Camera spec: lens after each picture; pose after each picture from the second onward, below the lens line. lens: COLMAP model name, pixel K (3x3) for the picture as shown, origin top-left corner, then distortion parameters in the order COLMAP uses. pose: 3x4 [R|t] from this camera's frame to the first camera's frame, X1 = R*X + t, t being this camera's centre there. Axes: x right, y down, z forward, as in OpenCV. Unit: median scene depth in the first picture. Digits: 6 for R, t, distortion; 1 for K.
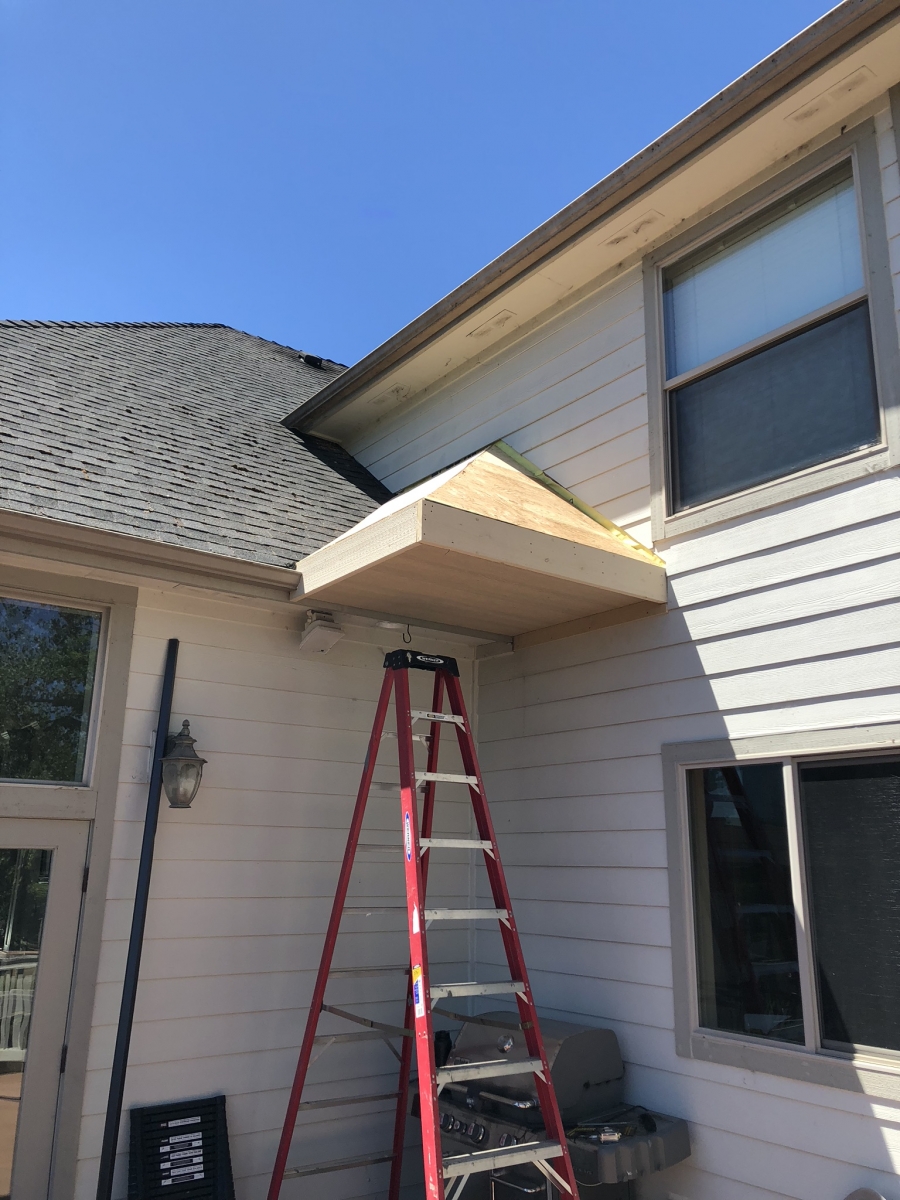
lens RADIAL K [[995.1, 0, 449.0], [0, 995.1, 592.1], [0, 0, 1]] dist [0.044842, -0.002925]
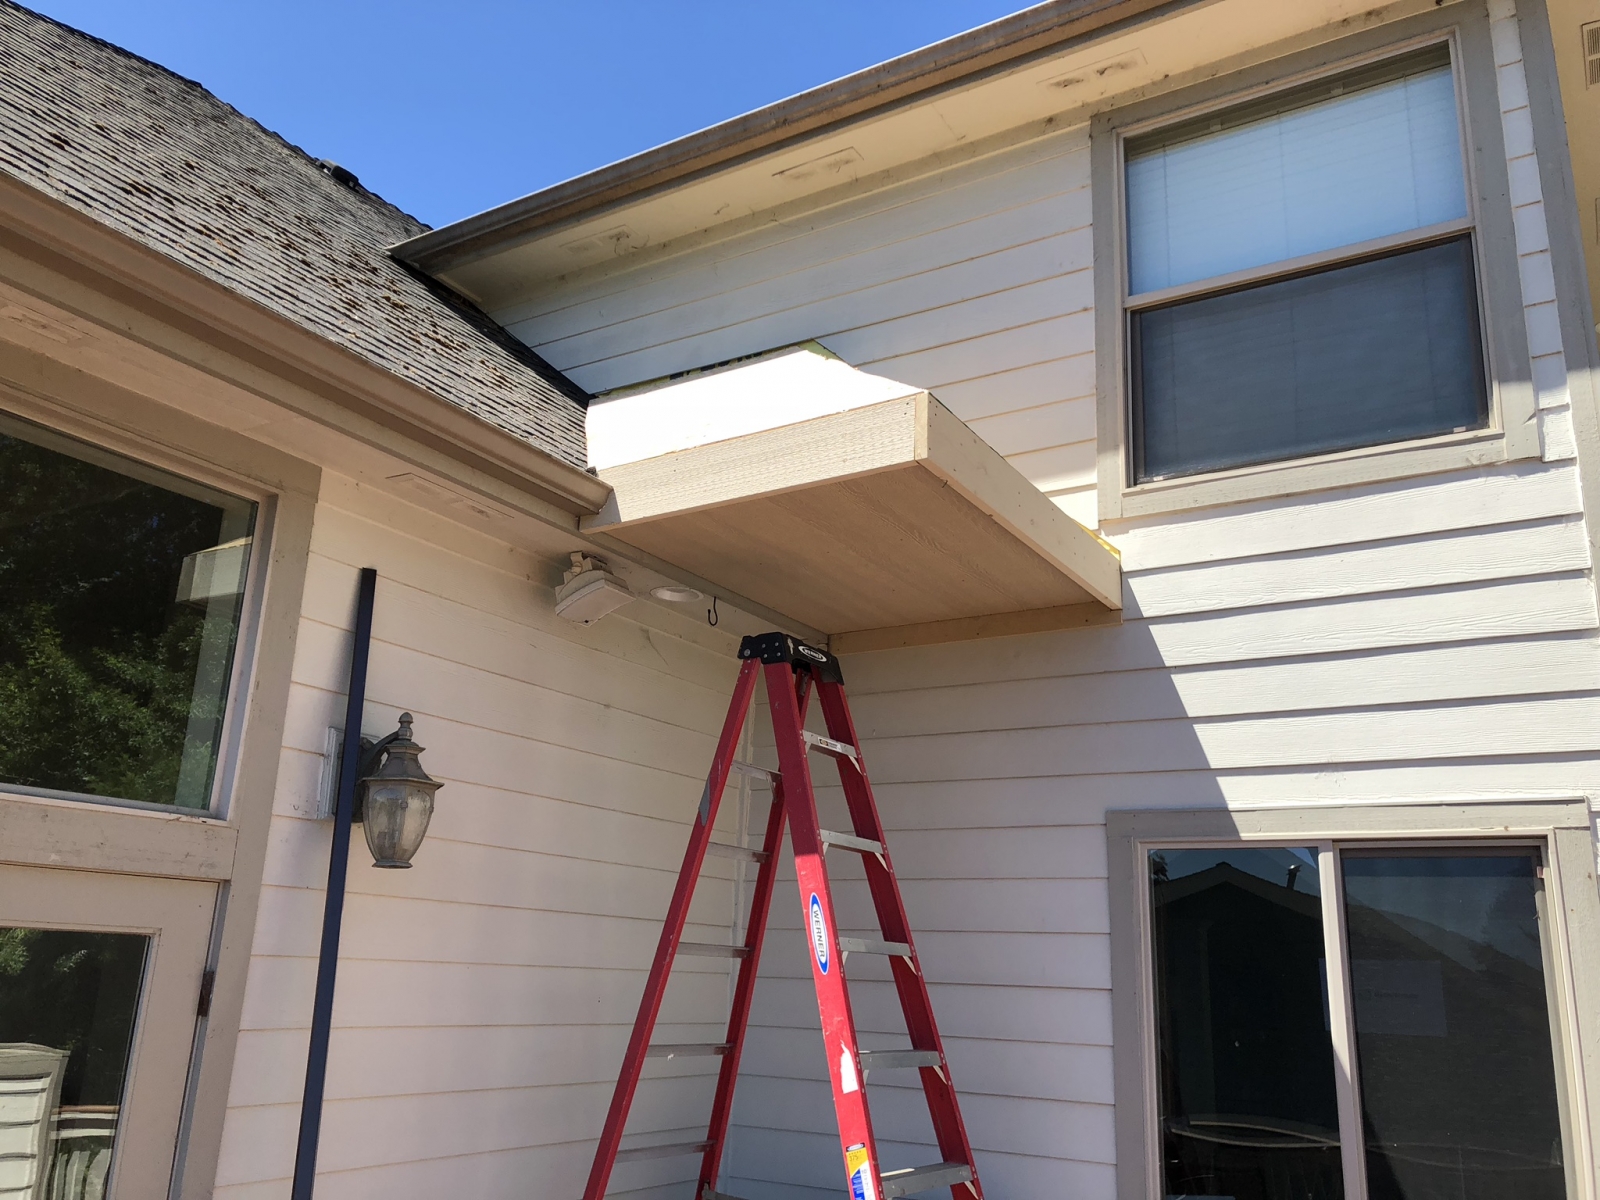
lens RADIAL K [[1326.8, 0, 801.1], [0, 1326.8, 613.9], [0, 0, 1]] dist [0.044842, -0.002925]
pose [[0.926723, 0.118295, 0.356639, -0.329635], [-0.121119, 0.992532, -0.014489, 0.056094], [-0.355690, -0.029769, 0.934130, 0.217429]]
